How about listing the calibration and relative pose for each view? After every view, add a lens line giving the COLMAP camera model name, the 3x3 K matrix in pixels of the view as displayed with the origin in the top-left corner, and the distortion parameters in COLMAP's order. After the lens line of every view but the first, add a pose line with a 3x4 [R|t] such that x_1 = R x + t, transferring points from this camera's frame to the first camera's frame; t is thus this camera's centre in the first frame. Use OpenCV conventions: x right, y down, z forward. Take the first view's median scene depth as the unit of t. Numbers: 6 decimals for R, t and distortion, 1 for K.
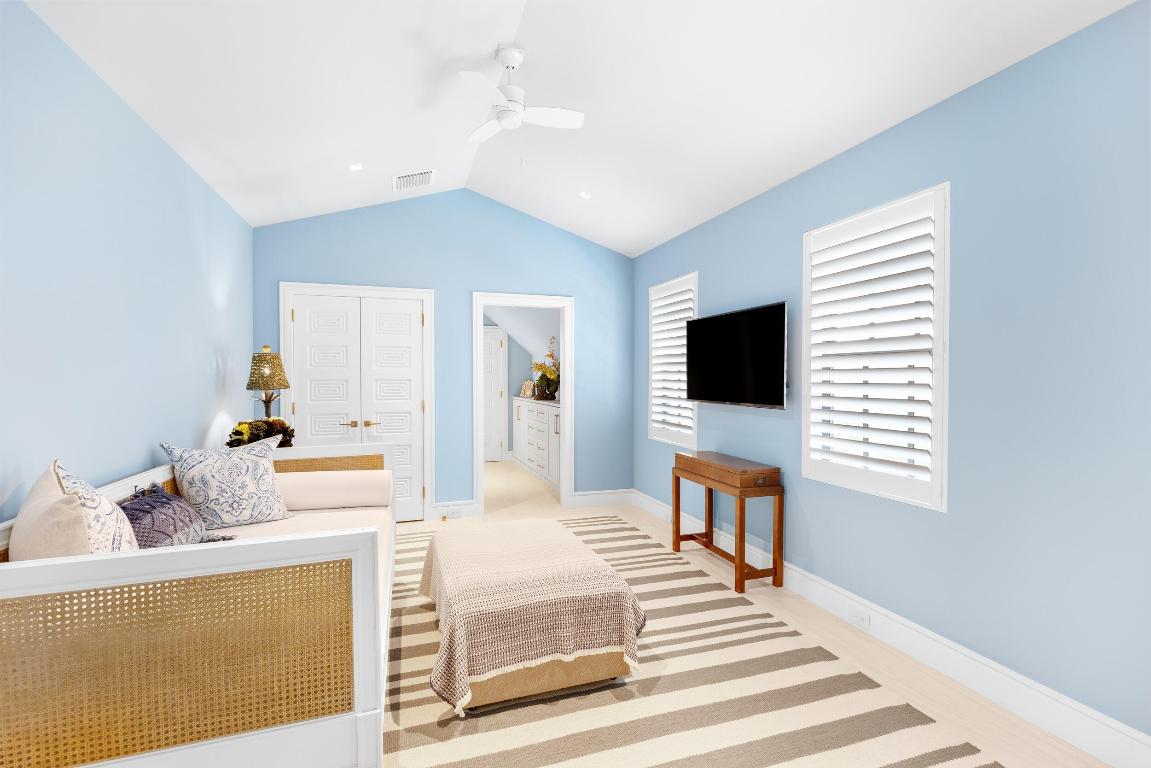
lens RADIAL K [[513.3, 0, 575.5], [0, 513.3, 384.0], [0, 0, 1]] dist [0.002524, 0.000042]
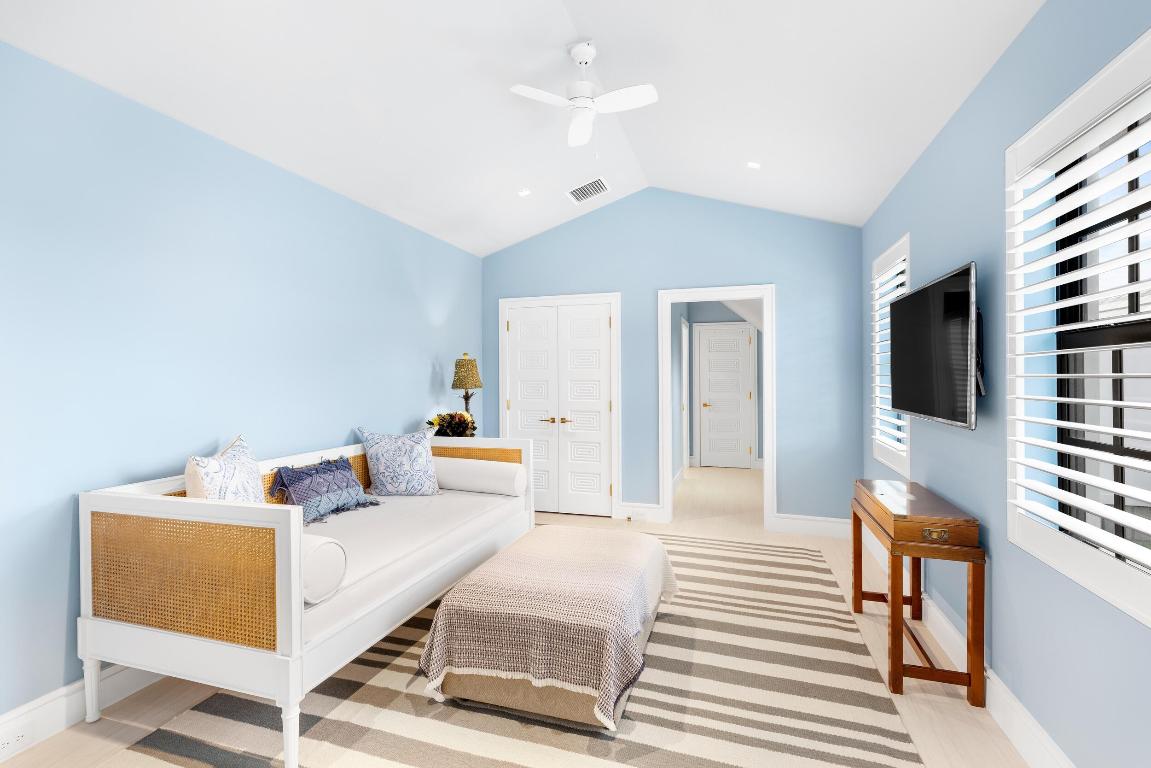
lens RADIAL K [[518.7, 0, 575.3], [0, 518.7, 374.5], [0, 0, 1]] dist [0.004168, -0.000483]
pose [[0.804546, -0.003813, -0.593878, 0.375218], [-0.004492, 0.999912, -0.012506, -0.009599], [0.593873, 0.012729, 0.804458, 0.169750]]
